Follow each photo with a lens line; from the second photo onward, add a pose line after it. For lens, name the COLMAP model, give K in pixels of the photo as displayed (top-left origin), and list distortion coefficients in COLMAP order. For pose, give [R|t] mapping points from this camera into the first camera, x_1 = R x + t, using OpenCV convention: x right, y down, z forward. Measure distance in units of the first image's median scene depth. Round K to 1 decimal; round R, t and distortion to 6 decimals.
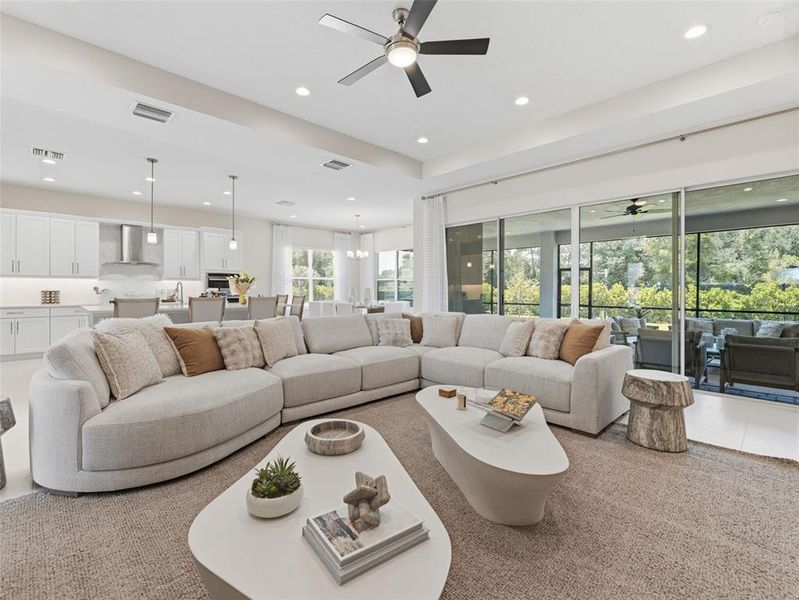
lens RADIAL K [[367.4, 0, 398.4], [0, 367.4, 292.8], [0, 0, 1]] dist [0.002153, 0.000474]
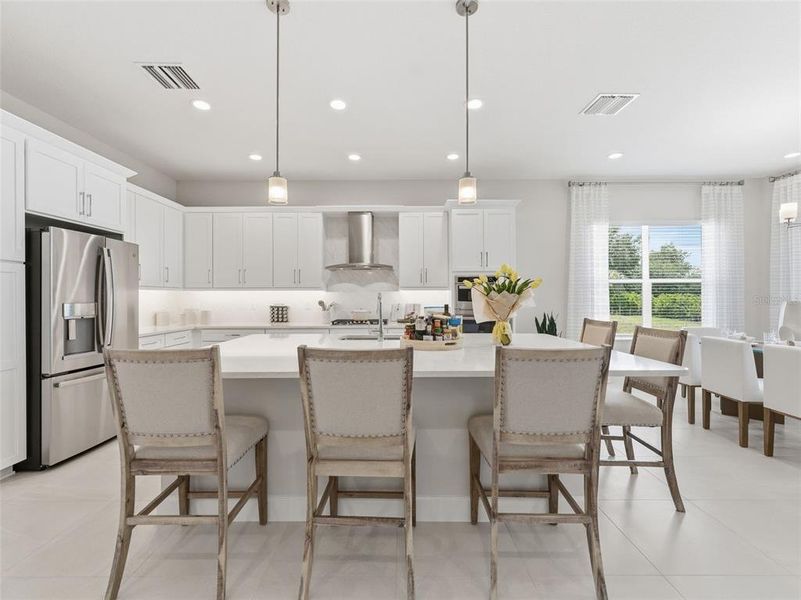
lens RADIAL K [[358.6, 0, 399.2], [0, 358.6, 296.8], [0, 0, 1]] dist [-0.002029, 0.000141]
pose [[0.725980, -0.003534, -0.687707, -0.206763], [-0.001800, 0.999974, -0.007040, -0.018794], [0.687714, 0.006348, 0.725954, 0.564288]]
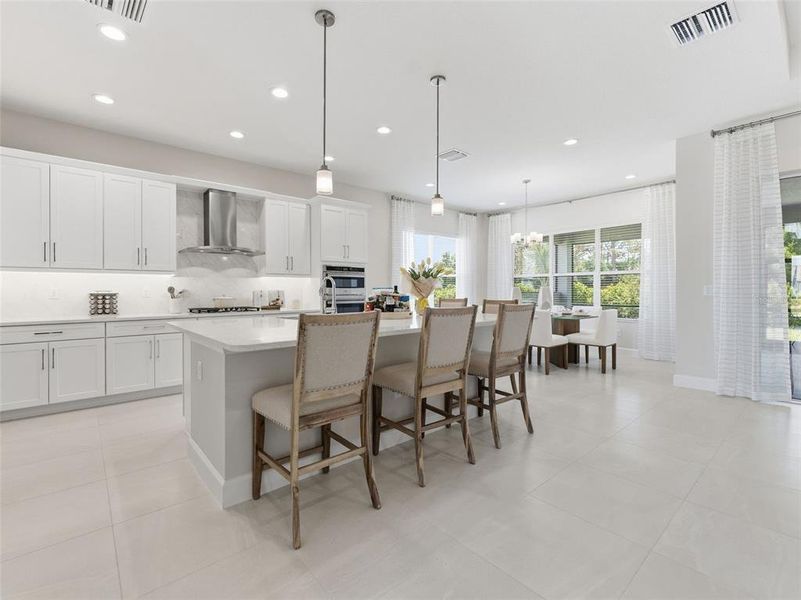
lens RADIAL K [[368.3, 0, 399.4], [0, 368.3, 292.8], [0, 0, 1]] dist [0.002153, 0.000474]
pose [[0.999023, -0.002939, -0.044104, -0.390076], [0.002936, 0.999996, -0.000153, -0.004646], [0.044104, 0.000023, 0.999027, 0.374076]]
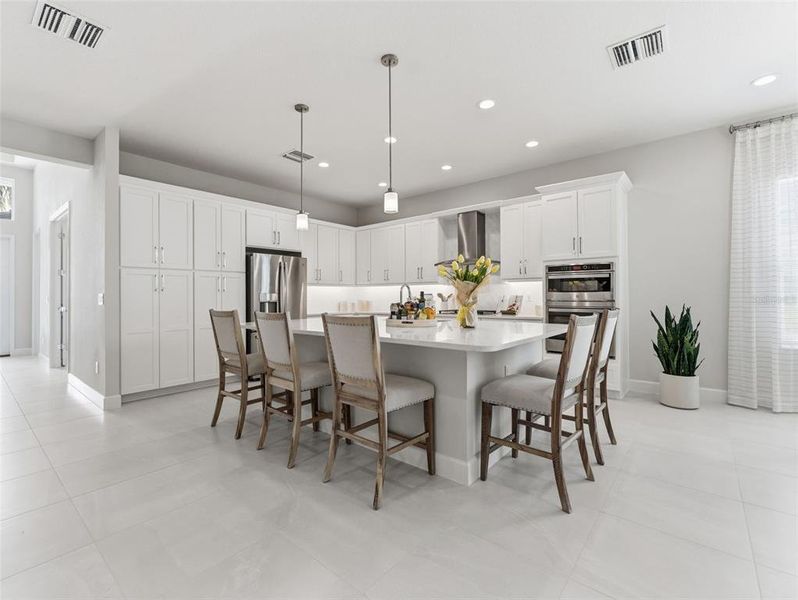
lens RADIAL K [[366.9, 0, 397.9], [0, 366.9, 292.8], [0, 0, 1]] dist [0.002153, 0.000474]
pose [[0.118002, -0.010764, -0.992955, 0.015736], [0.000240, 0.999942, -0.010811, -0.007845], [0.993013, 0.001037, 0.117998, 0.772470]]
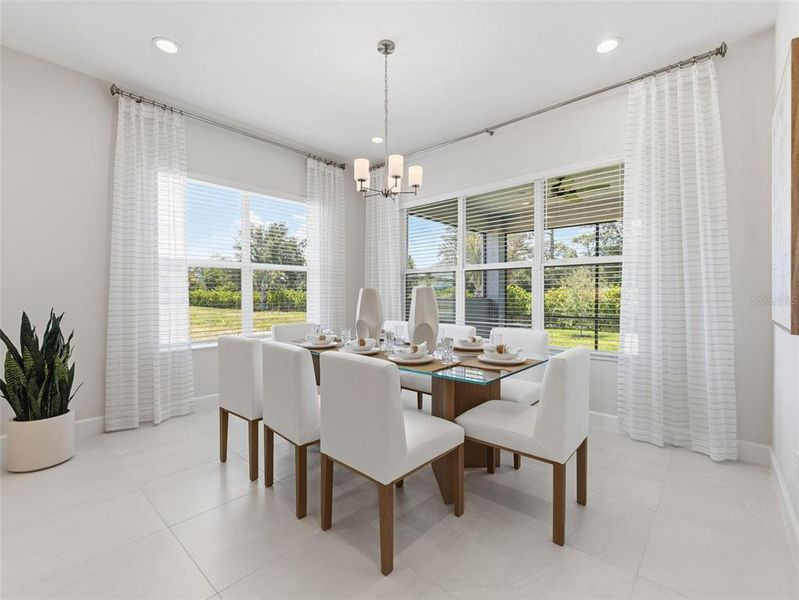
lens RADIAL K [[357.7, 0, 398.2], [0, 357.7, 296.8], [0, 0, 1]] dist [-0.002029, 0.000141]
pose [[0.996730, -0.001652, 0.080786, -0.154099], [0.001740, 0.999998, -0.001018, -0.007898], [-0.080784, 0.001155, 0.996731, 0.871517]]
